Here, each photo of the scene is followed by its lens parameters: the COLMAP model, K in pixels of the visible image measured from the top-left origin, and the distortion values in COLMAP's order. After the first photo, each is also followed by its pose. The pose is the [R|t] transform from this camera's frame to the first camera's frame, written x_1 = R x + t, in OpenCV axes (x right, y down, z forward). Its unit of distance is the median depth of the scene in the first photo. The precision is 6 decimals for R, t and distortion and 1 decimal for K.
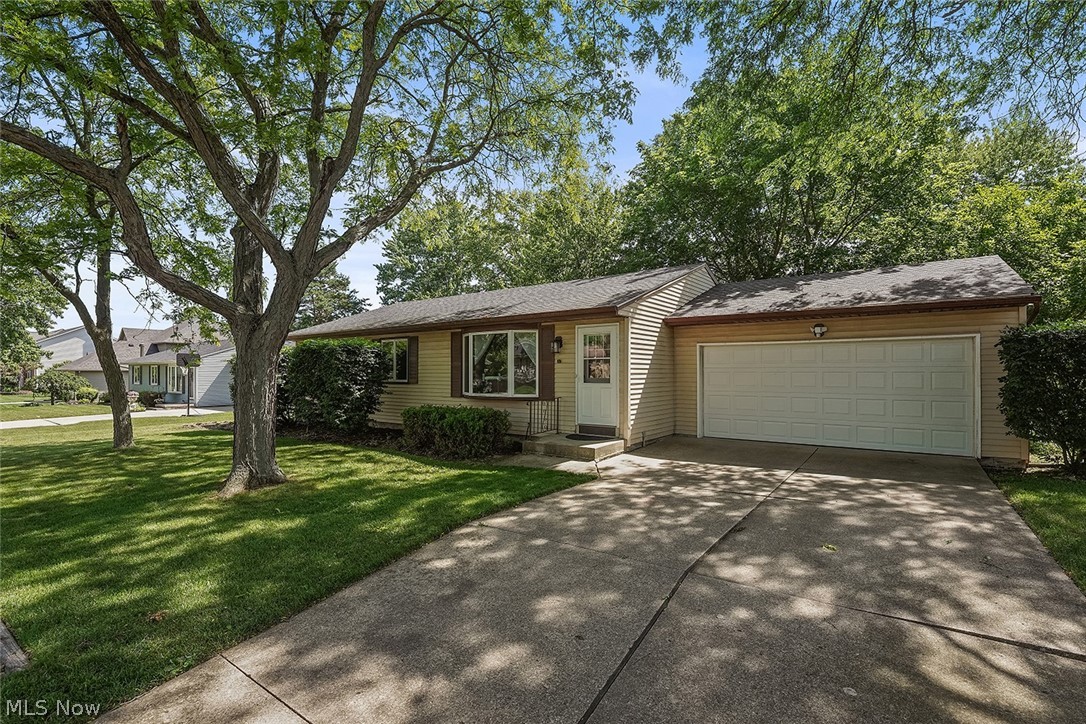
lens RADIAL K [[499.6, 0, 541.0], [0, 499.6, 364.4], [0, 0, 1]] dist [0.000783, 0.000006]
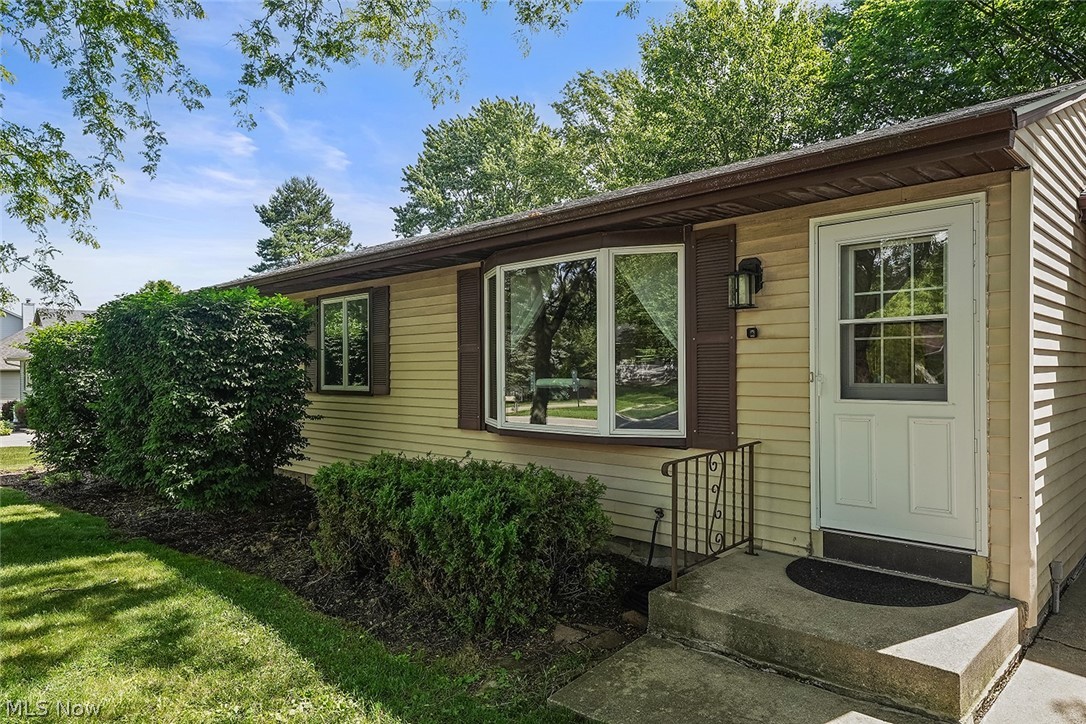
lens RADIAL K [[713.9, 0, 539.6], [0, 713.9, 364.6], [0, 0, 1]] dist [0.003660, -0.000377]
pose [[0.989456, -0.005946, -0.144712, -0.032299], [0.007110, 0.999946, 0.007527, 0.009556], [0.144660, -0.008477, 0.989445, 0.471015]]
